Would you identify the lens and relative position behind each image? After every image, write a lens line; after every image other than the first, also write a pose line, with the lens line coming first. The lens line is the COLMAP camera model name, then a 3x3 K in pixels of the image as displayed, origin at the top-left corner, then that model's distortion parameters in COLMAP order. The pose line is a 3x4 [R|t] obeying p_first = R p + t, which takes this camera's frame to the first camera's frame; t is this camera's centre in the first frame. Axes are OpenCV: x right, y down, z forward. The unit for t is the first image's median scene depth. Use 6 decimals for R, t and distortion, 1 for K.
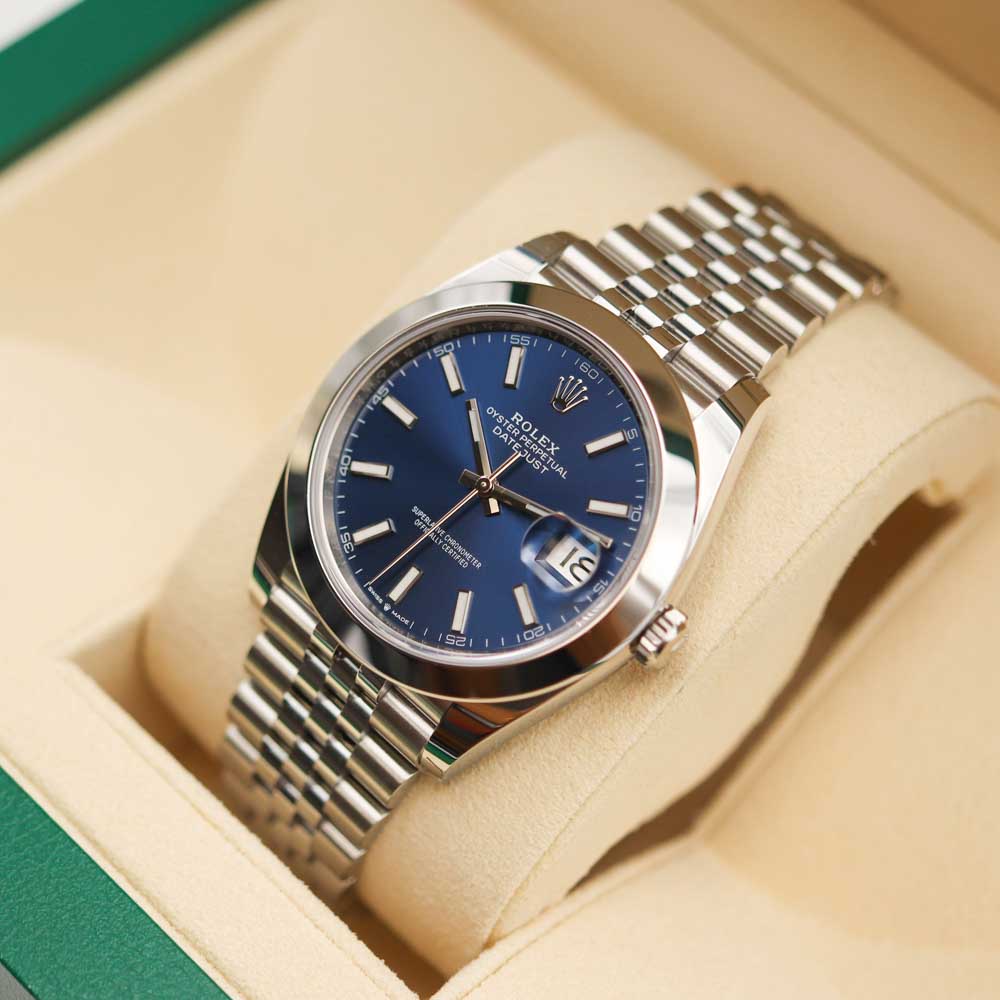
lens RADIAL K [[2570.5, 0, 496.7], [0, 2570.5, 502.0], [0, 0, 1]] dist [0.057450, 0.000000]
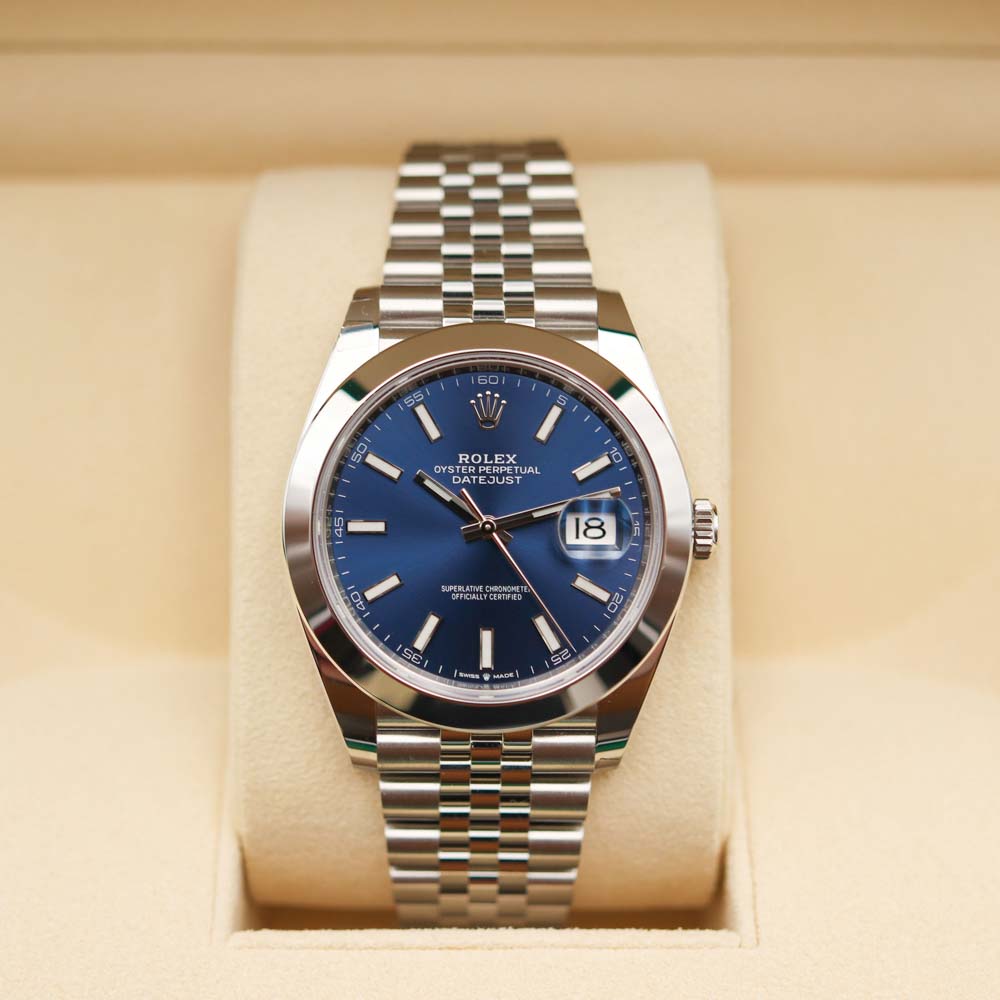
lens RADIAL K [[2570.5, 0, 502.7], [0, 2570.5, 498.5], [0, 0, 1]] dist [0.057450, 0.000000]
pose [[0.708665, -0.638883, 0.299368, -0.304175], [0.608438, 0.768209, 0.199143, -0.218659], [-0.357207, 0.041021, 0.933124, 0.019446]]
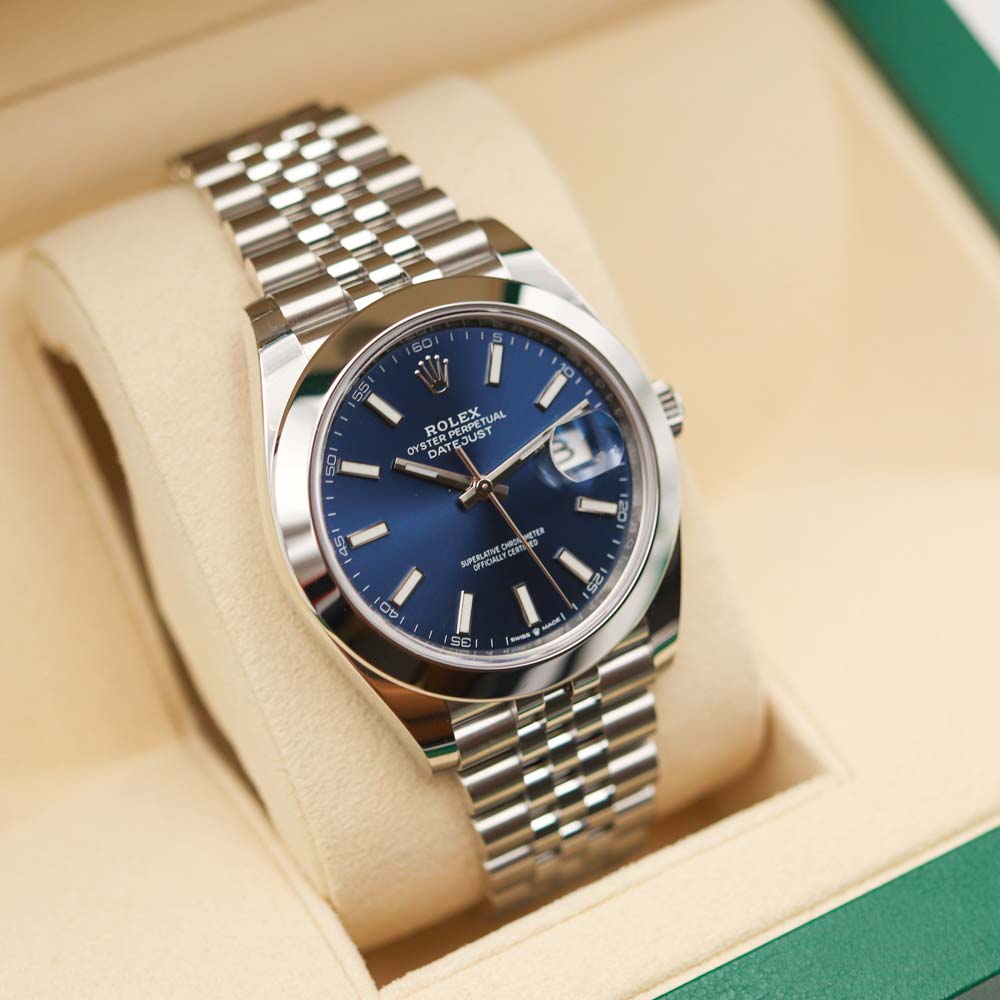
lens RADIAL K [[2570.5, 0, 497.5], [0, 2570.5, 498.6], [0, 0, 1]] dist [0.057450, 0.000000]
pose [[0.299601, -0.843915, 0.445025, -0.451583], [0.758591, 0.493598, 0.425325, -0.425103], [-0.578601, 0.210164, 0.788068, 0.202671]]
